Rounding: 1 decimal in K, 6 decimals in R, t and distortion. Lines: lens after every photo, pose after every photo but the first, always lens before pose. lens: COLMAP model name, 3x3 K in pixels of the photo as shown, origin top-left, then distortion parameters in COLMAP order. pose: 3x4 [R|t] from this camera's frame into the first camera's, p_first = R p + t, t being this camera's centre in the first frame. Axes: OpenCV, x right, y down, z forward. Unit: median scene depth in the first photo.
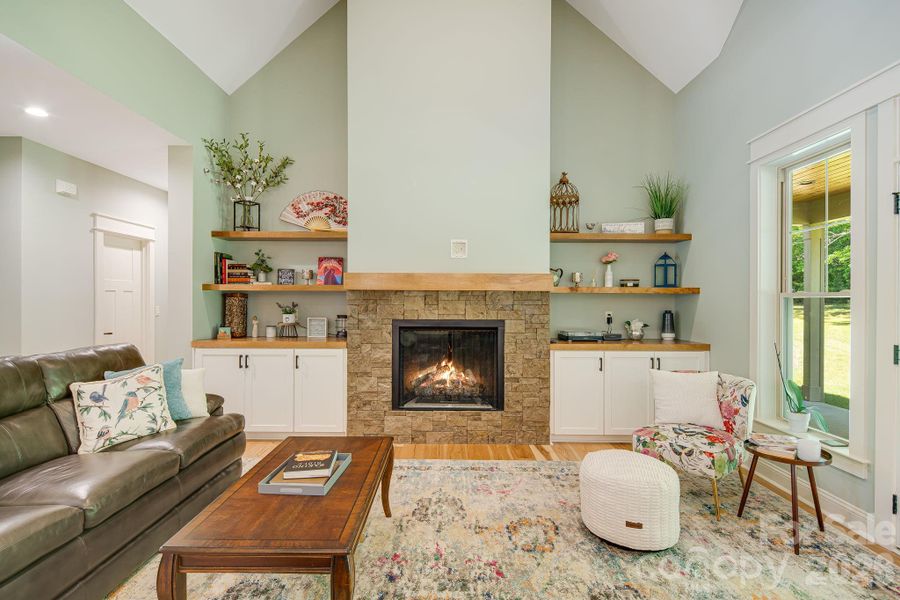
lens RADIAL K [[436.0, 0, 444.1], [0, 436.0, 300.6], [0, 0, 1]] dist [0.009820, -0.003614]
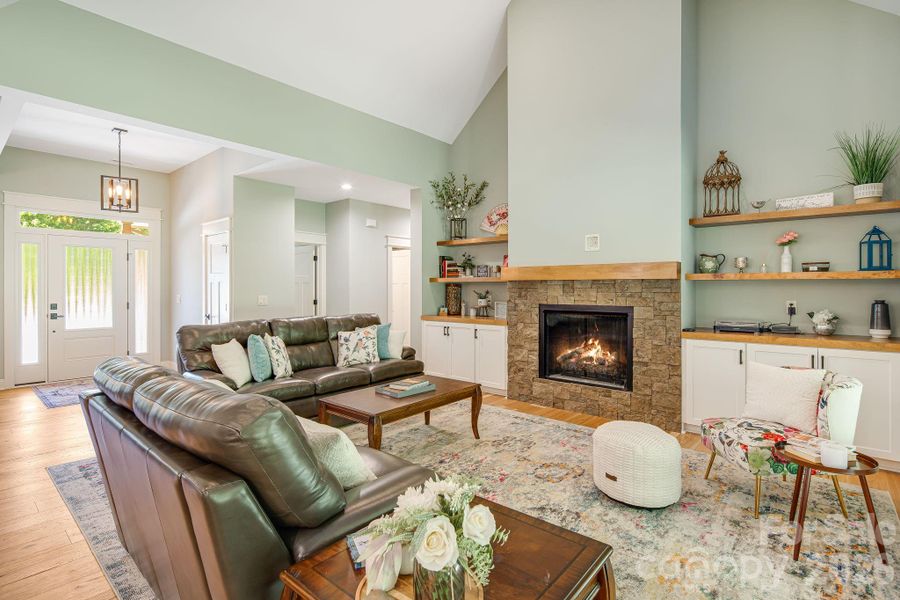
lens RADIAL K [[436.0, 0, 445.9], [0, 436.0, 288.8], [0, 0, 1]] dist [0.009820, -0.003614]
pose [[0.763378, -0.003153, -0.645945, 0.473384], [0.001831, 0.999995, -0.002718, 0.003086], [0.645950, 0.000892, 0.763379, -0.106373]]
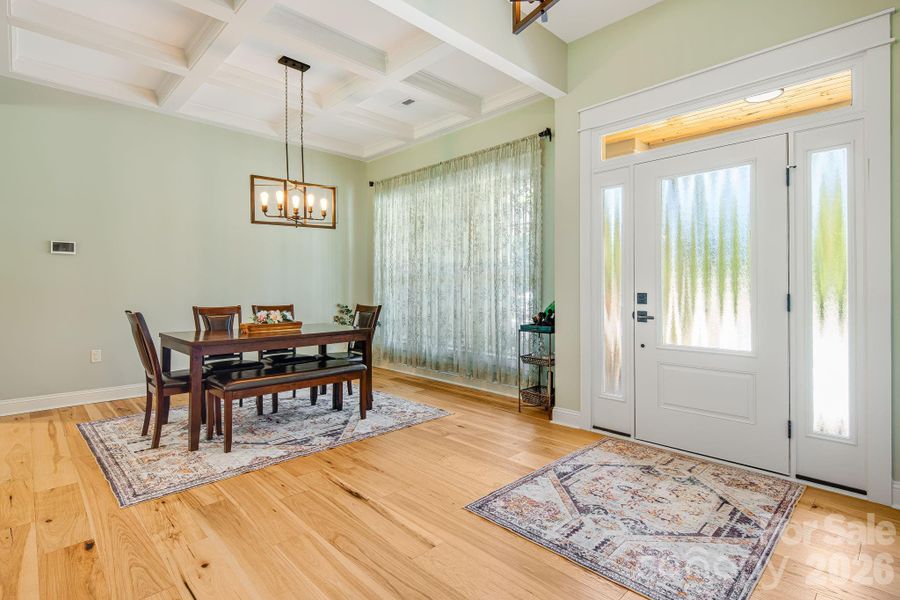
lens RADIAL K [[436.0, 0, 449.6], [0, 436.0, 291.8], [0, 0, 1]] dist [0.009820, -0.003614]
pose [[-0.697426, 0.002754, -0.716651, -0.684370], [-0.003812, 0.999964, 0.007552, 0.039941], [0.716646, 0.007999, -0.697391, 0.473964]]
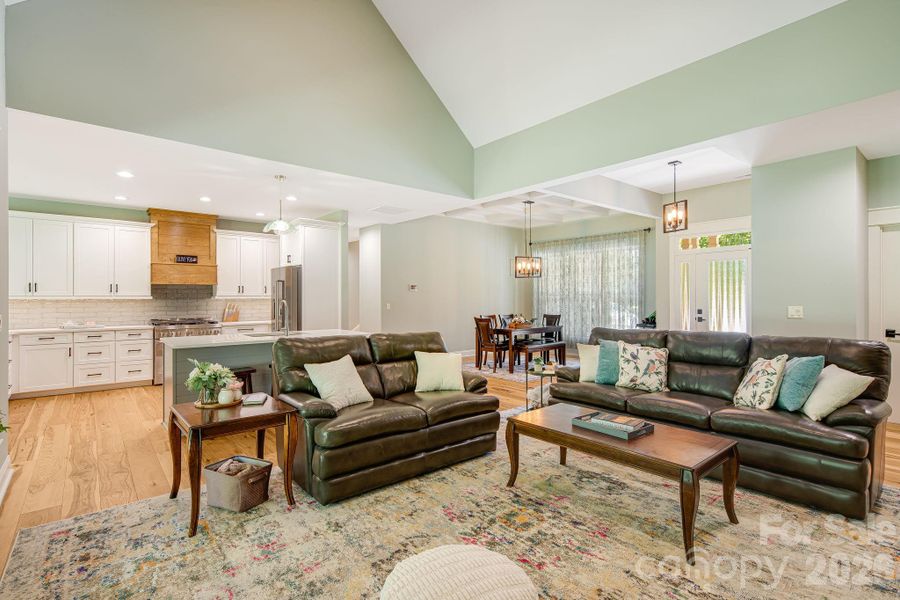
lens RADIAL K [[436.0, 0, 446.9], [0, 436.0, 296.7], [0, 0, 1]] dist [0.009820, -0.003614]
pose [[-0.759075, -0.002143, -0.650999, 0.491114], [-0.000228, 0.999995, -0.003026, 0.000380], [0.651003, -0.002149, -0.759072, 0.869711]]
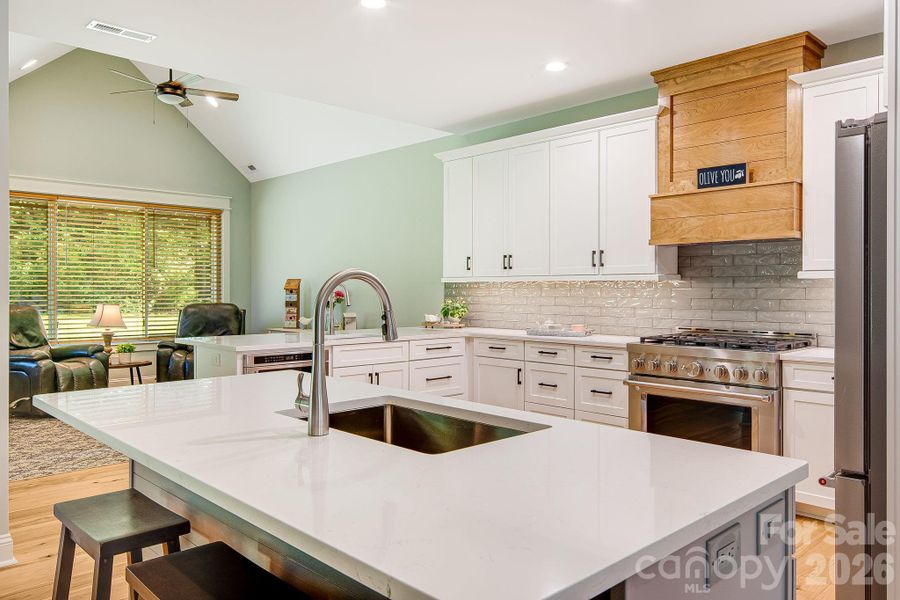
lens RADIAL K [[661.5, 0, 447.2], [0, 661.5, 295.1], [0, 0, 1]] dist [0.009470, 0.005558]
pose [[-0.704216, -0.009409, 0.709924, -0.293644], [-0.001999, 0.999935, 0.011269, 0.017924], [-0.709983, 0.006517, -0.704188, -0.127786]]
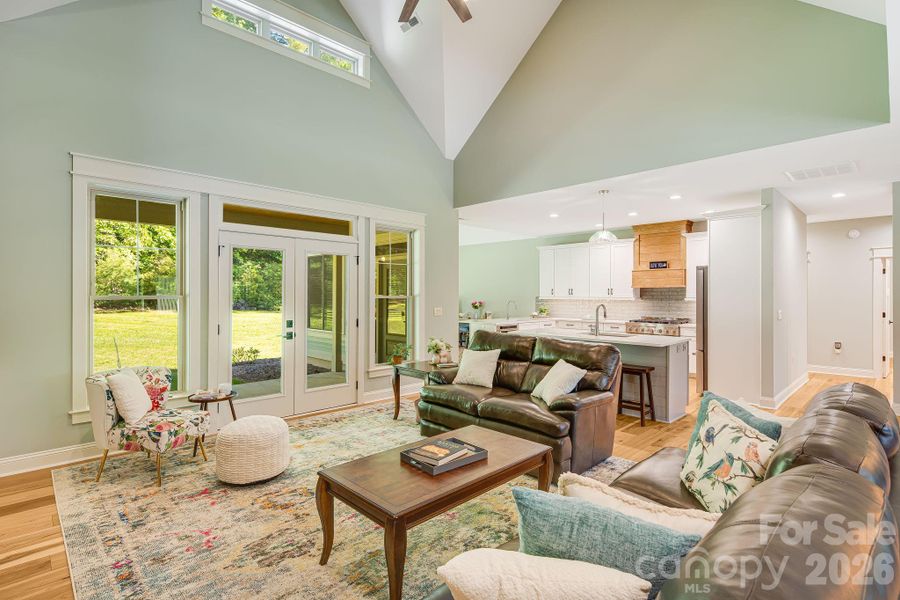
lens RADIAL K [[436.0, 0, 445.6], [0, 436.0, 298.7], [0, 0, 1]] dist [0.009820, -0.003614]
pose [[-0.706876, -0.009927, 0.707268, -0.586117], [-0.003075, 0.999935, 0.010962, -0.021807], [-0.707331, 0.005573, -0.706861, 0.938702]]
